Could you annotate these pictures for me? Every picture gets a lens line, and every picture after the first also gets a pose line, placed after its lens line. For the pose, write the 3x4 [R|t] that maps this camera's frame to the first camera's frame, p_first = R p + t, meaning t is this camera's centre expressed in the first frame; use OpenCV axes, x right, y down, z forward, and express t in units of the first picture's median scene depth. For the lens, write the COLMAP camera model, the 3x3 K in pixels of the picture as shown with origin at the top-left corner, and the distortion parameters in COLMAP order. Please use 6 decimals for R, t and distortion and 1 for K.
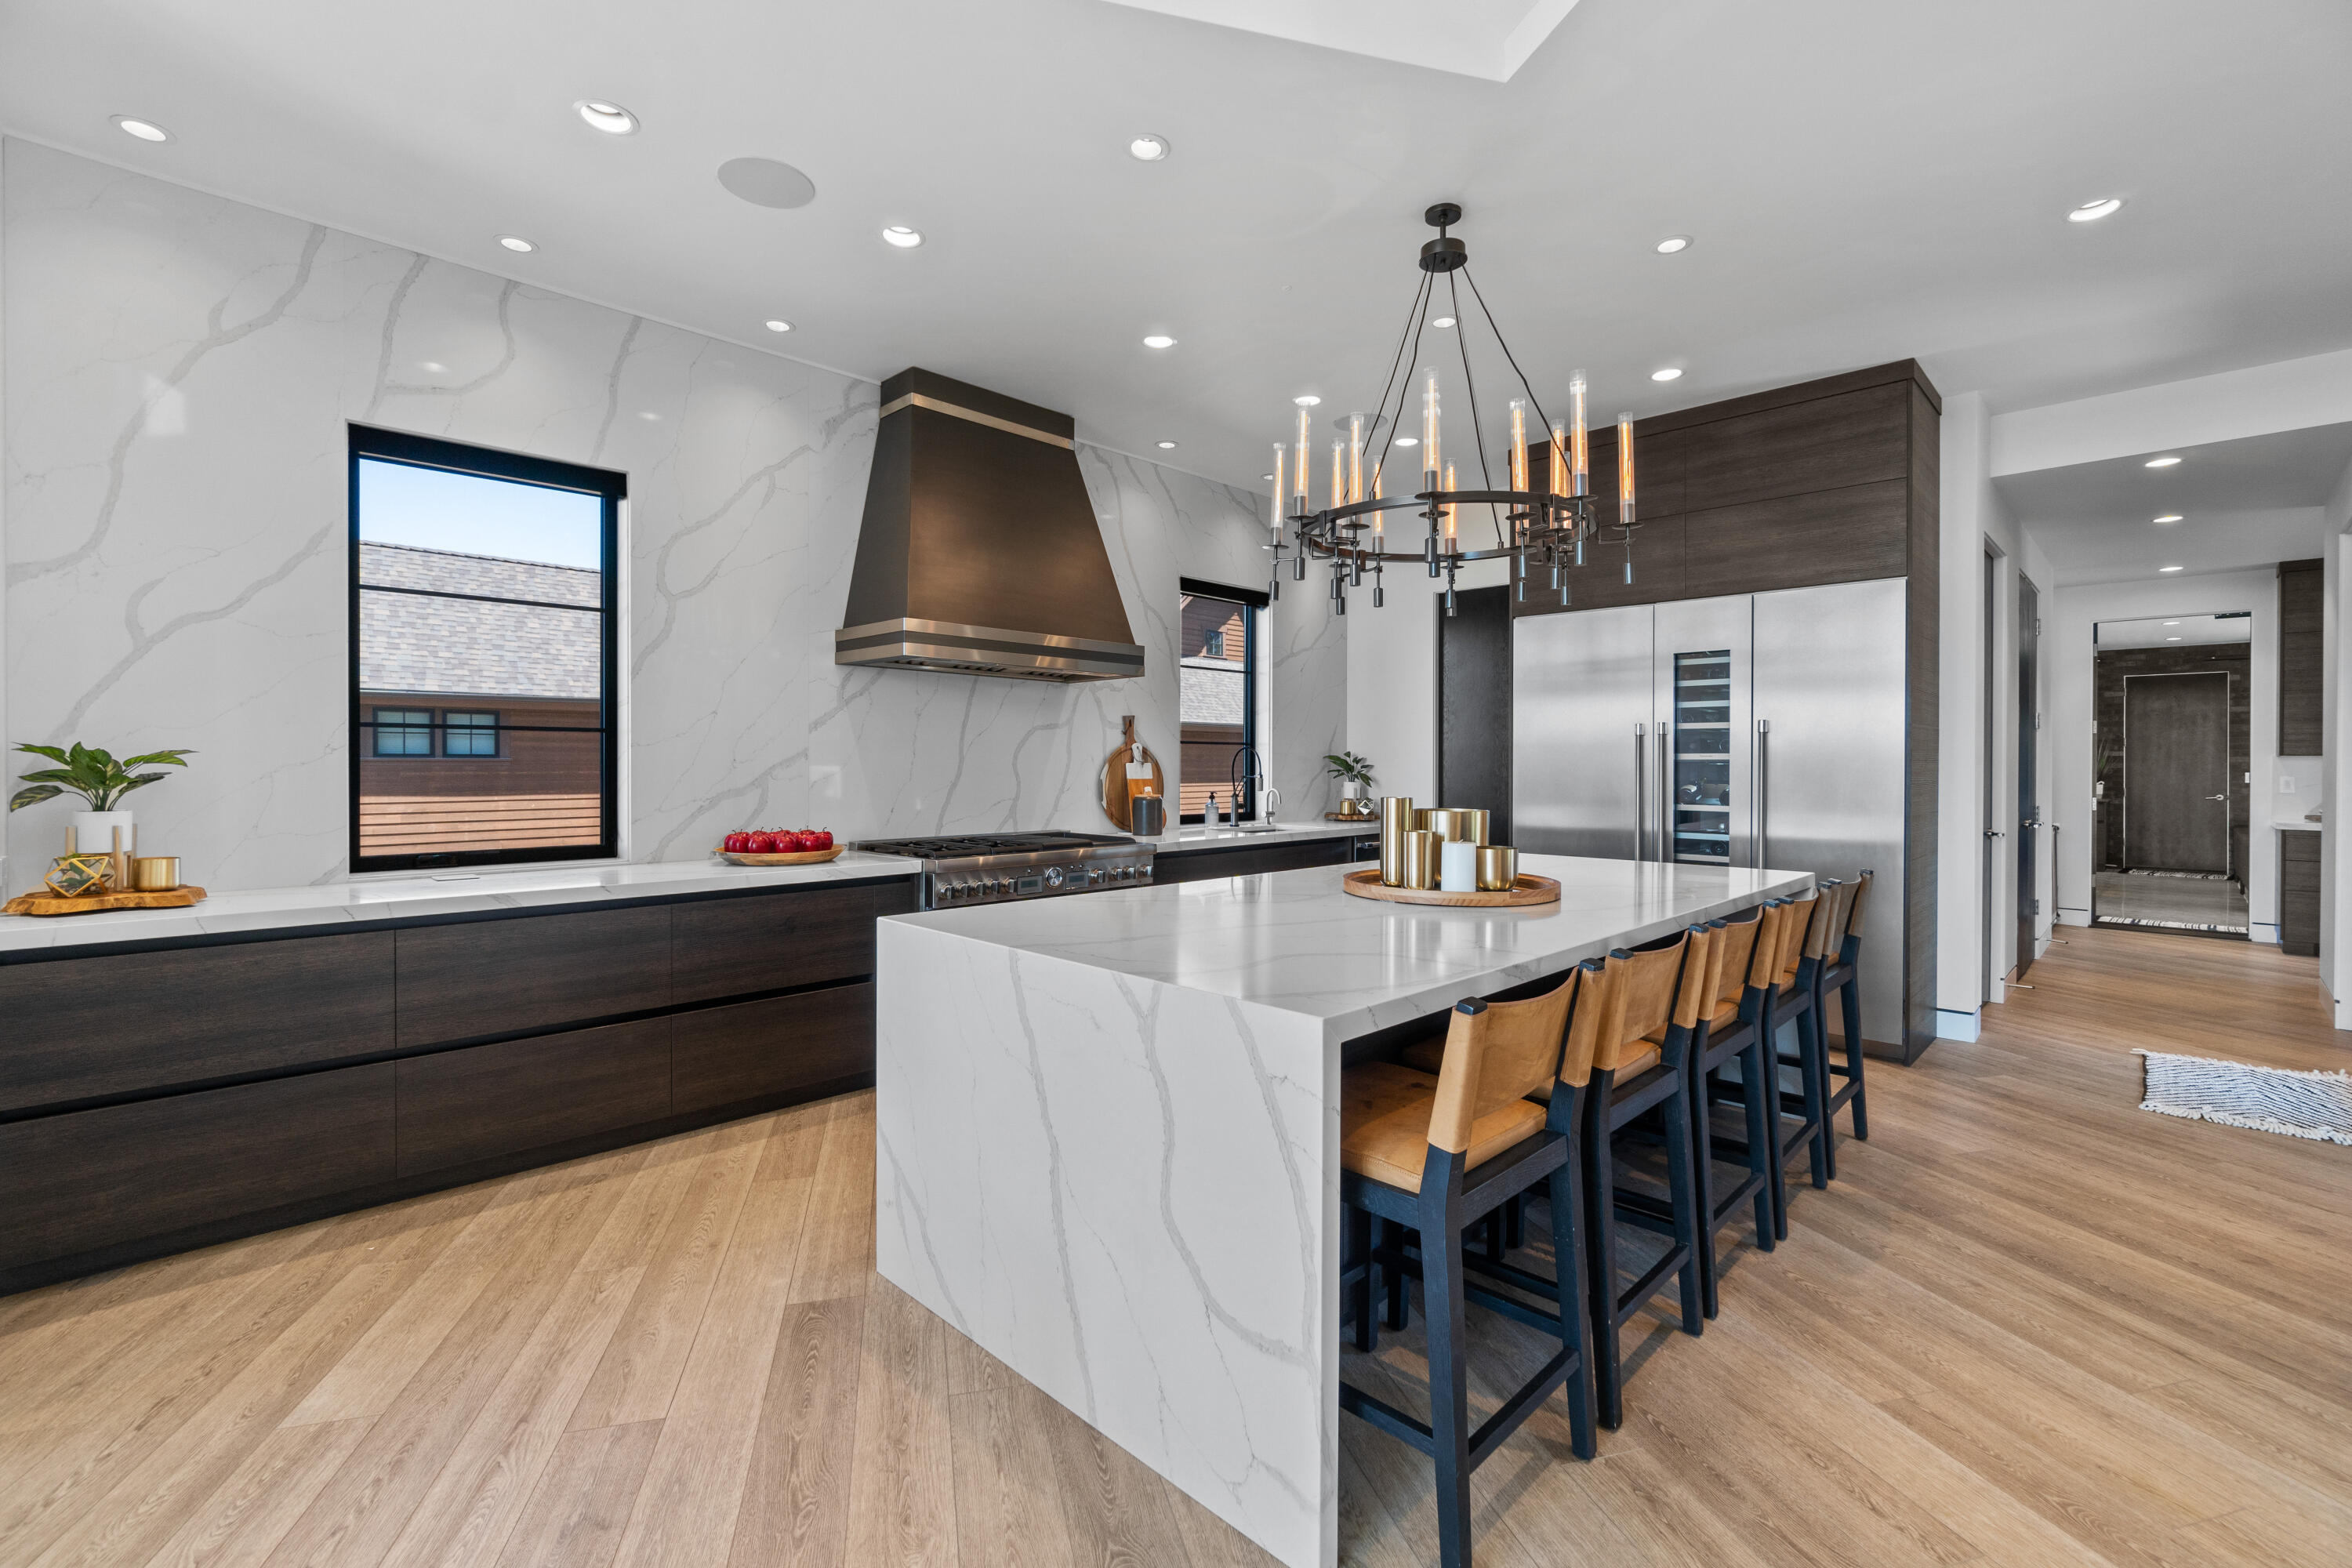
lens RADIAL K [[1021.6, 0, 1186.7], [0, 1021.6, 774.0], [0, 0, 1]] dist [-0.001385, -0.000072]
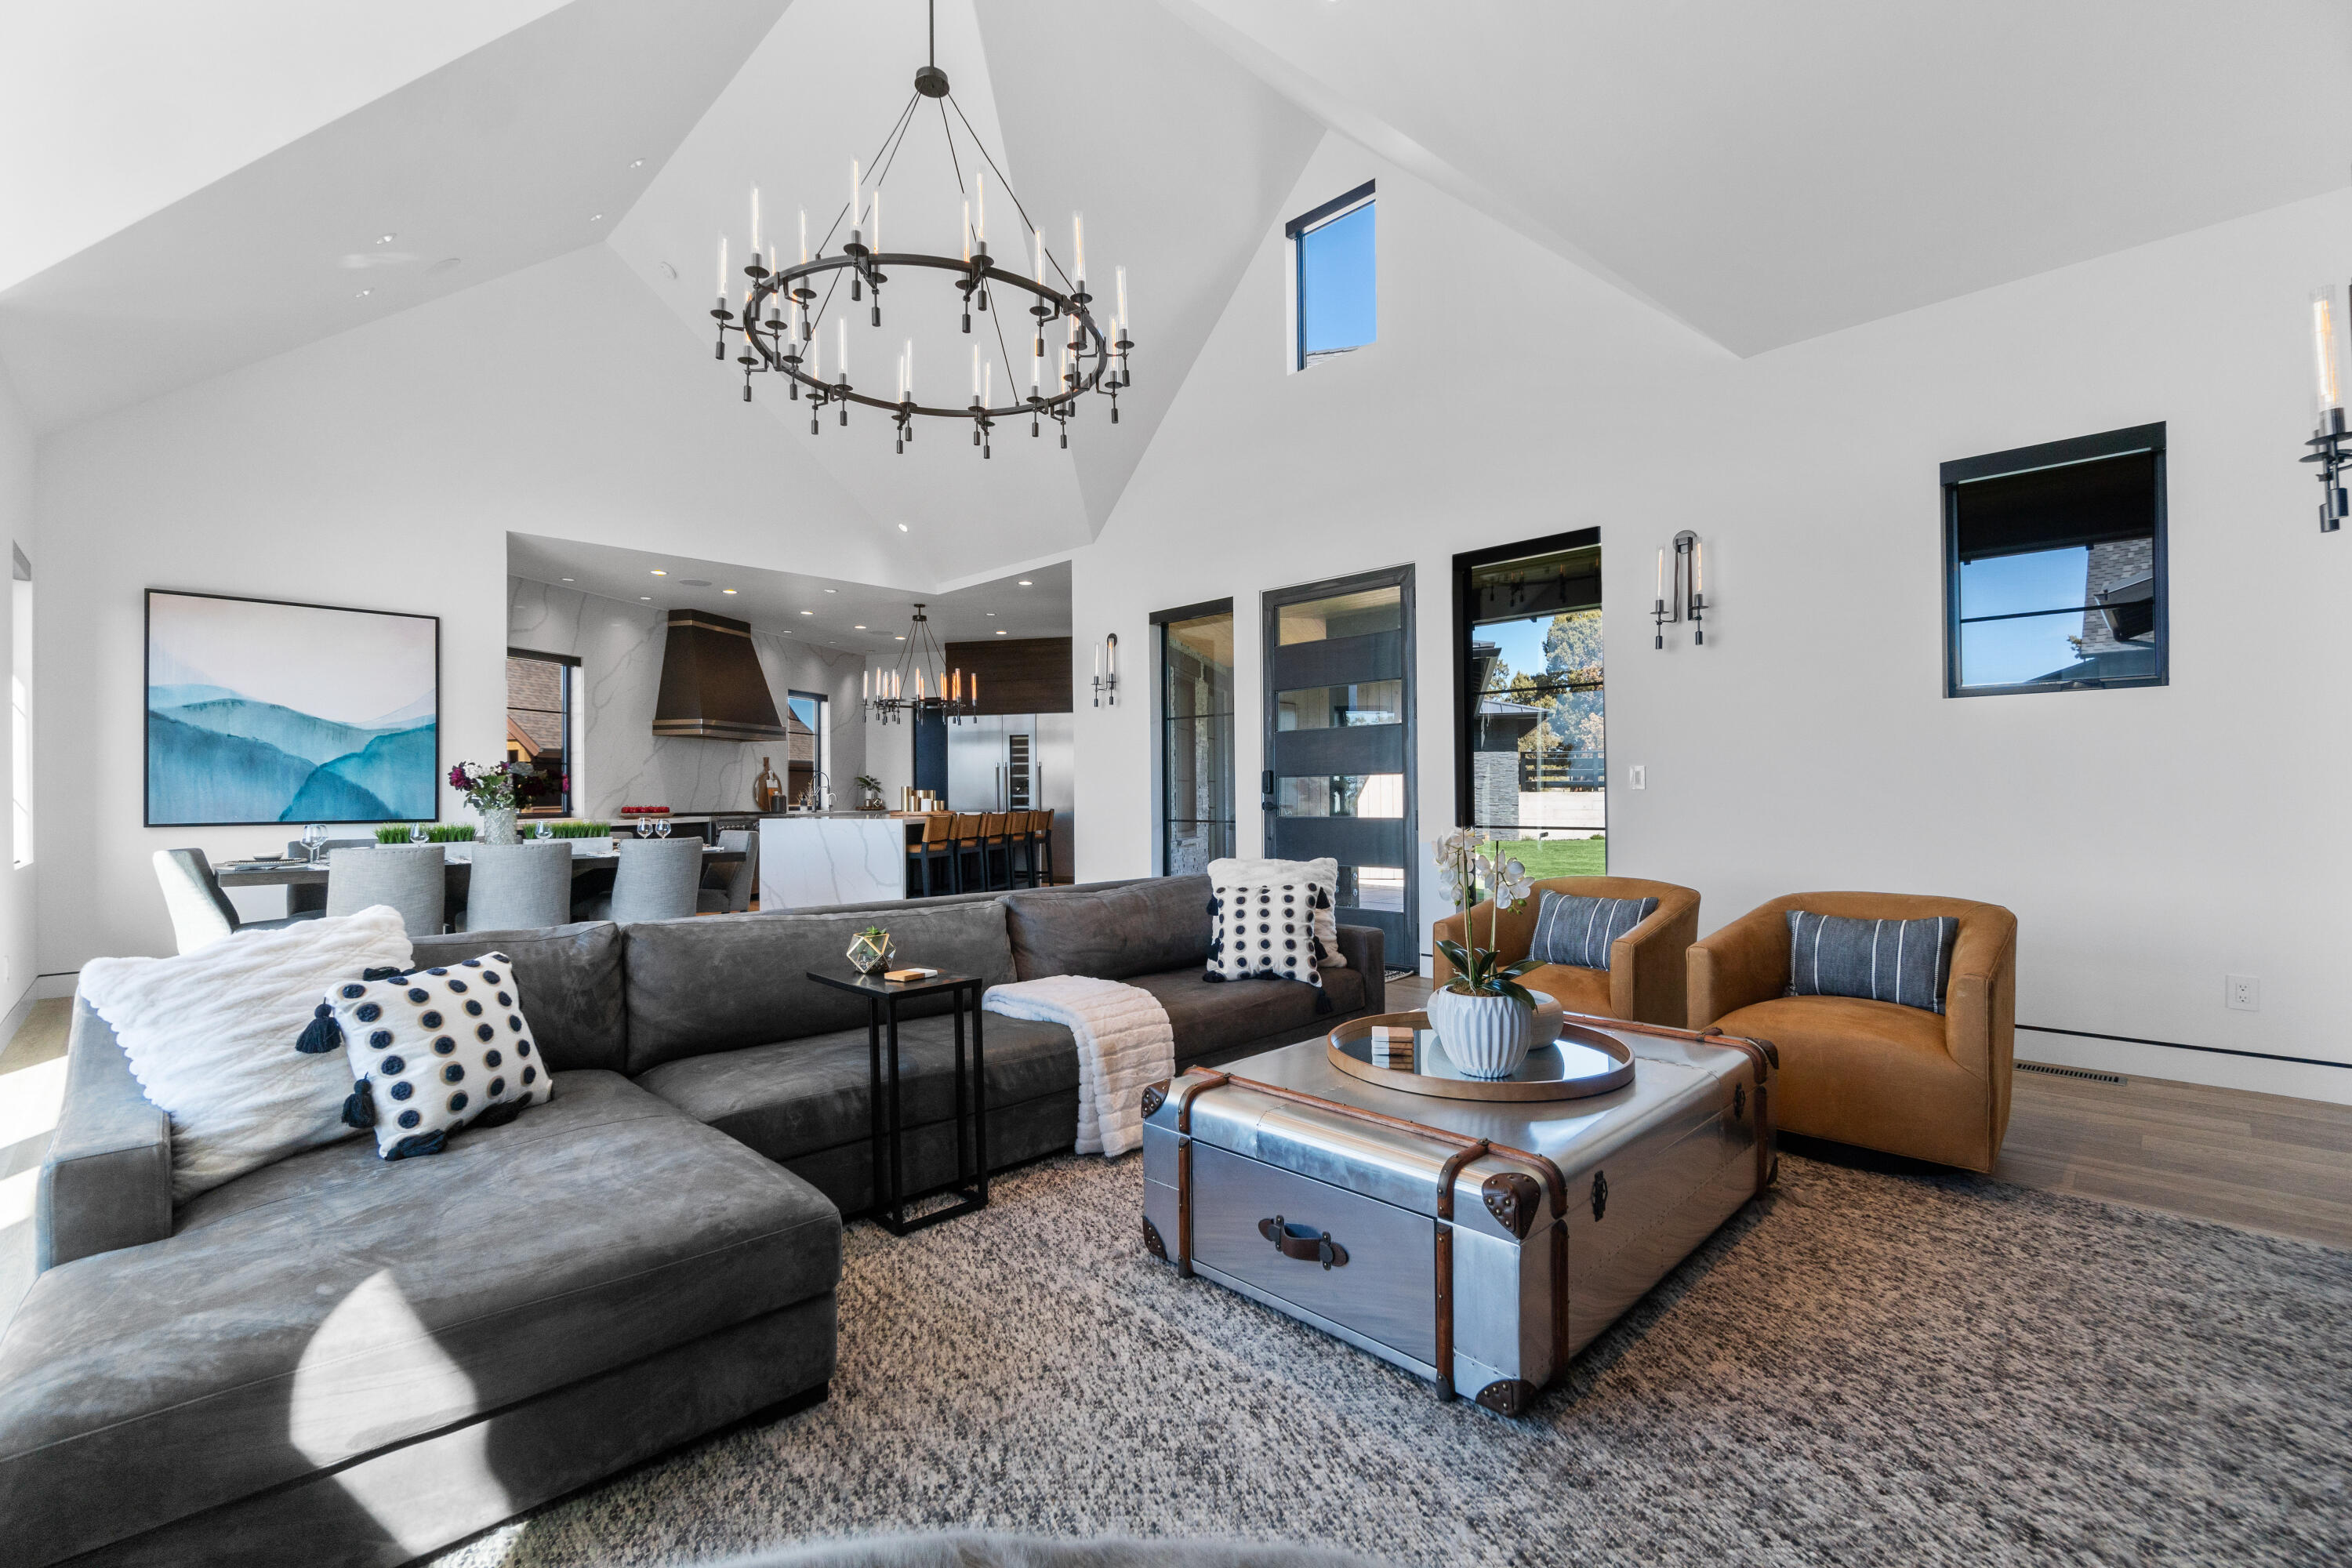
lens RADIAL K [[1021.6, 0, 1188.2], [0, 1021.6, 777.3], [0, 0, 1]] dist [-0.001385, -0.000072]
pose [[0.867149, -0.003076, 0.498040, -0.394039], [0.016614, 0.999603, -0.022753, 0.051691], [-0.497772, 0.028005, 0.866856, -1.399273]]
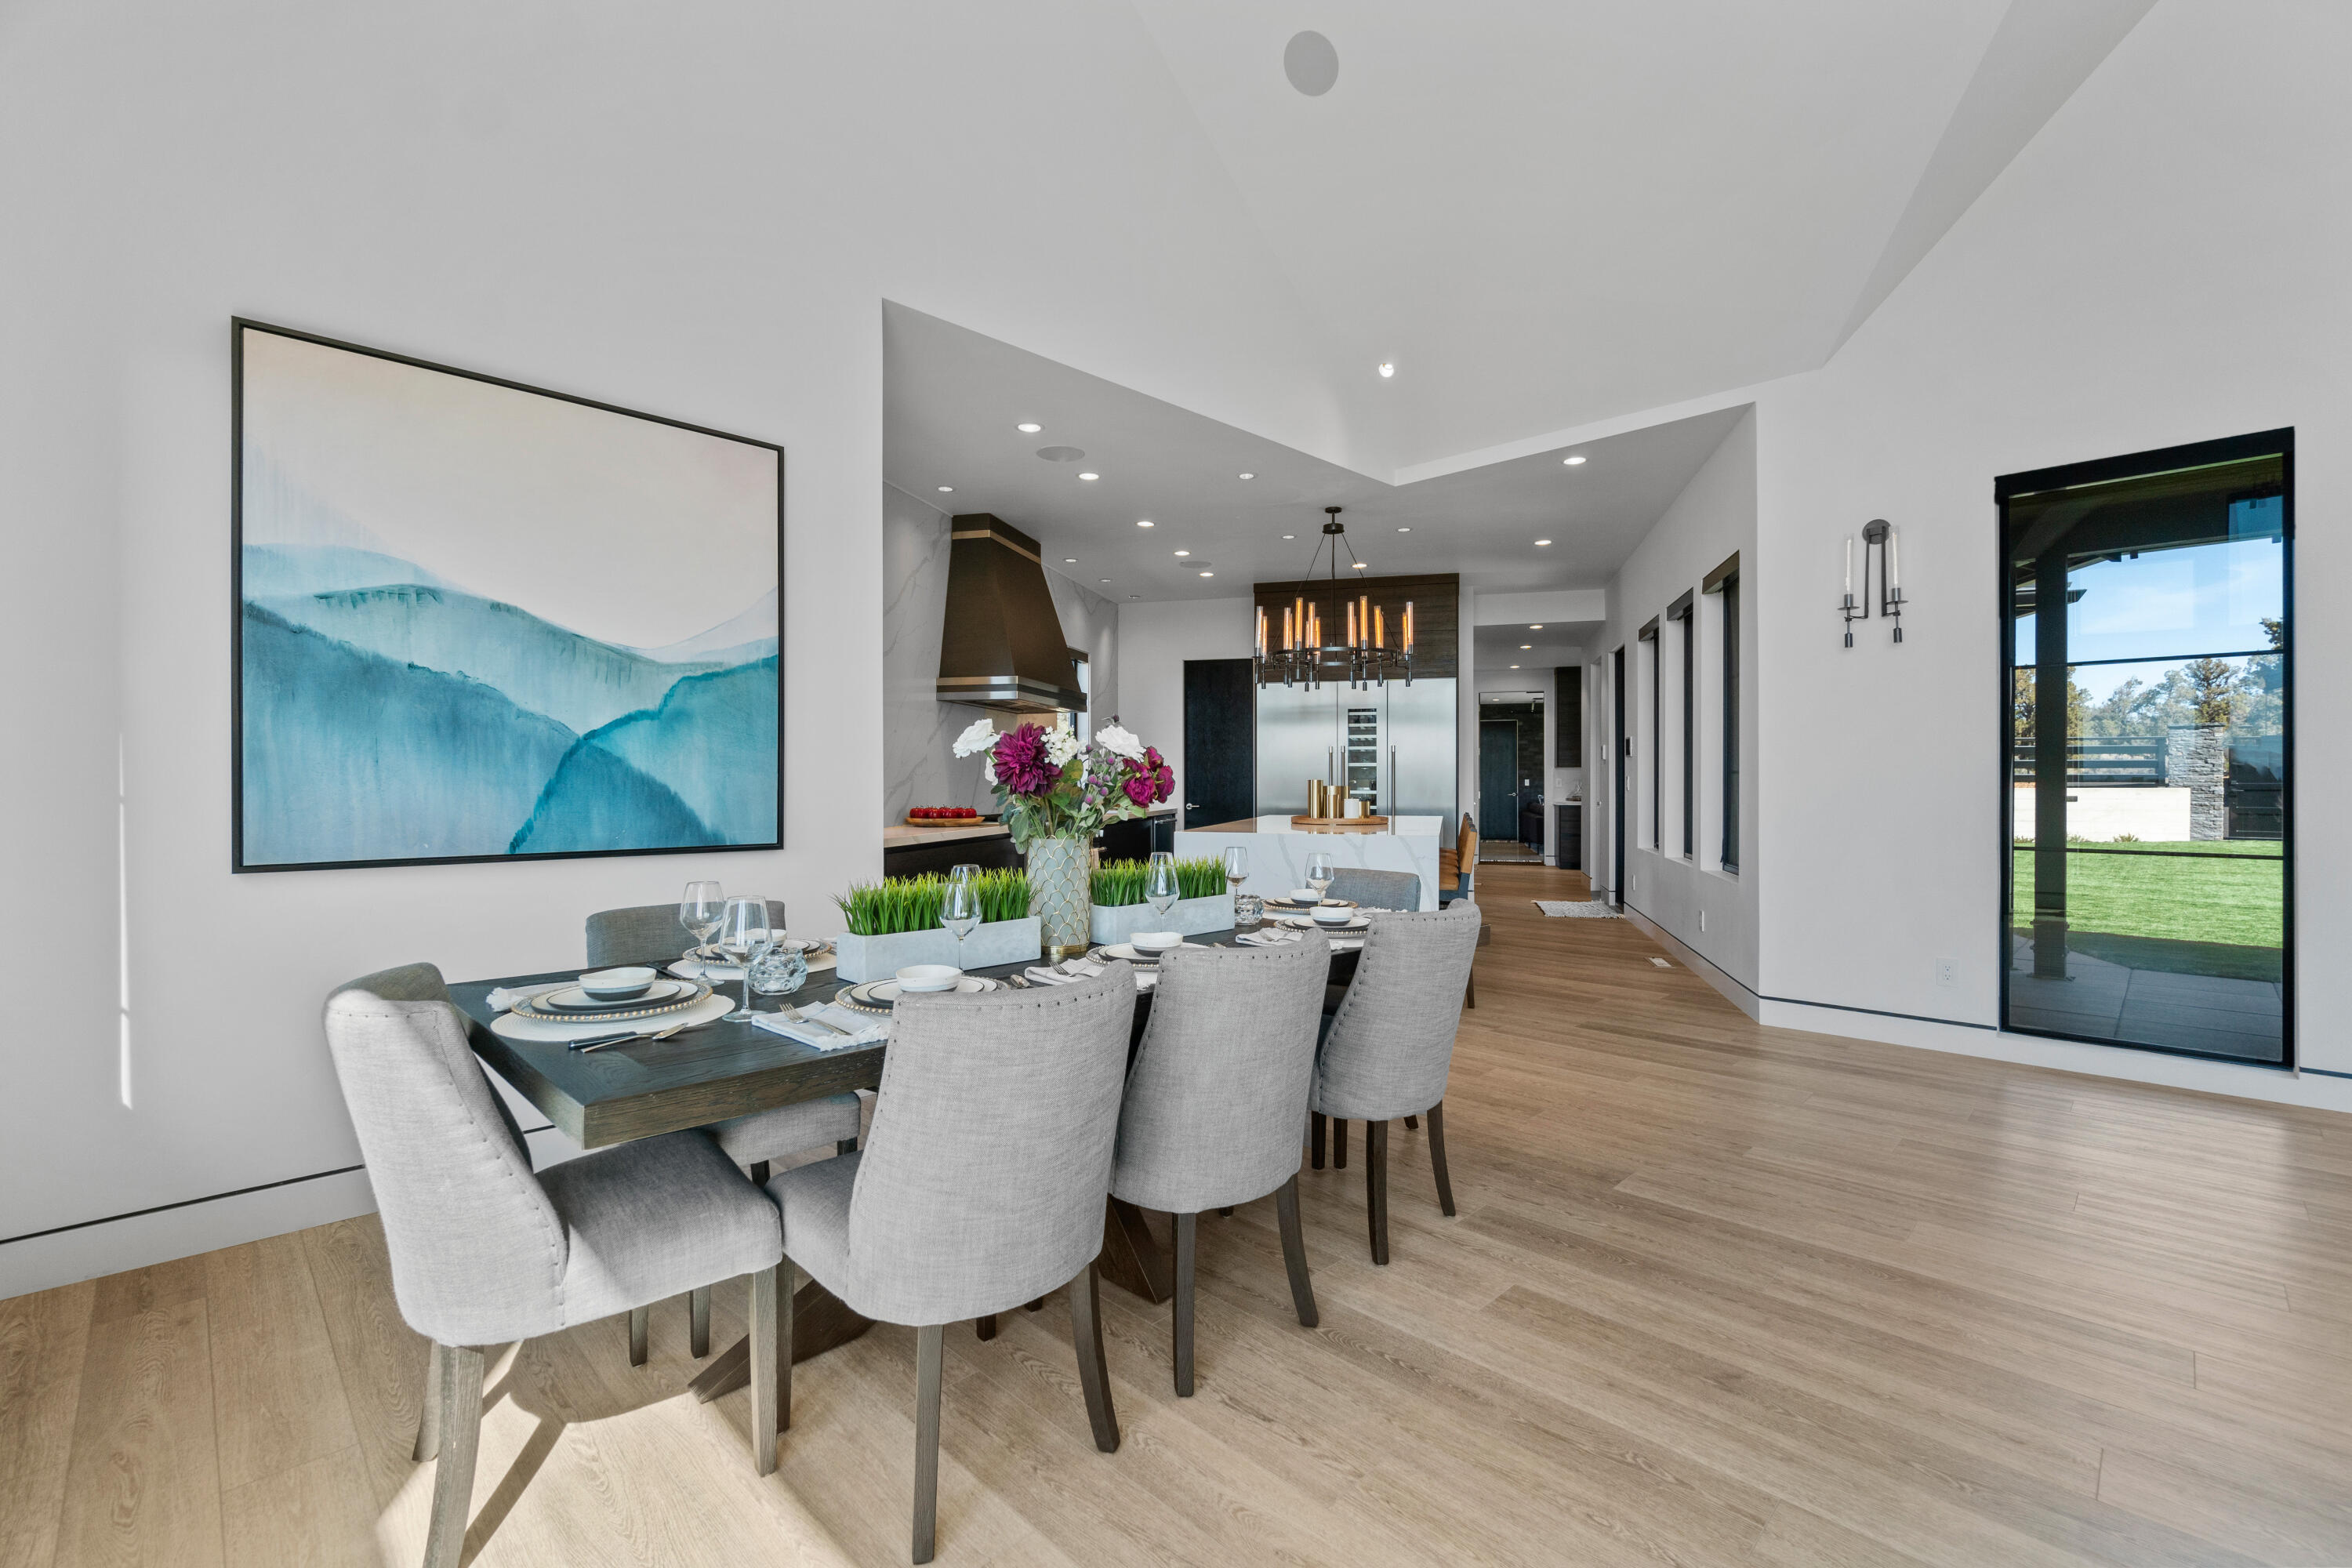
lens RADIAL K [[1021.6, 0, 1178.9], [0, 1021.6, 778.3], [0, 0, 1]] dist [-0.001385, -0.000072]
pose [[0.870534, -0.001998, 0.492104, -0.693763], [0.008799, 0.999895, -0.011506, 0.025727], [-0.492029, 0.014346, 0.870461, -0.448647]]
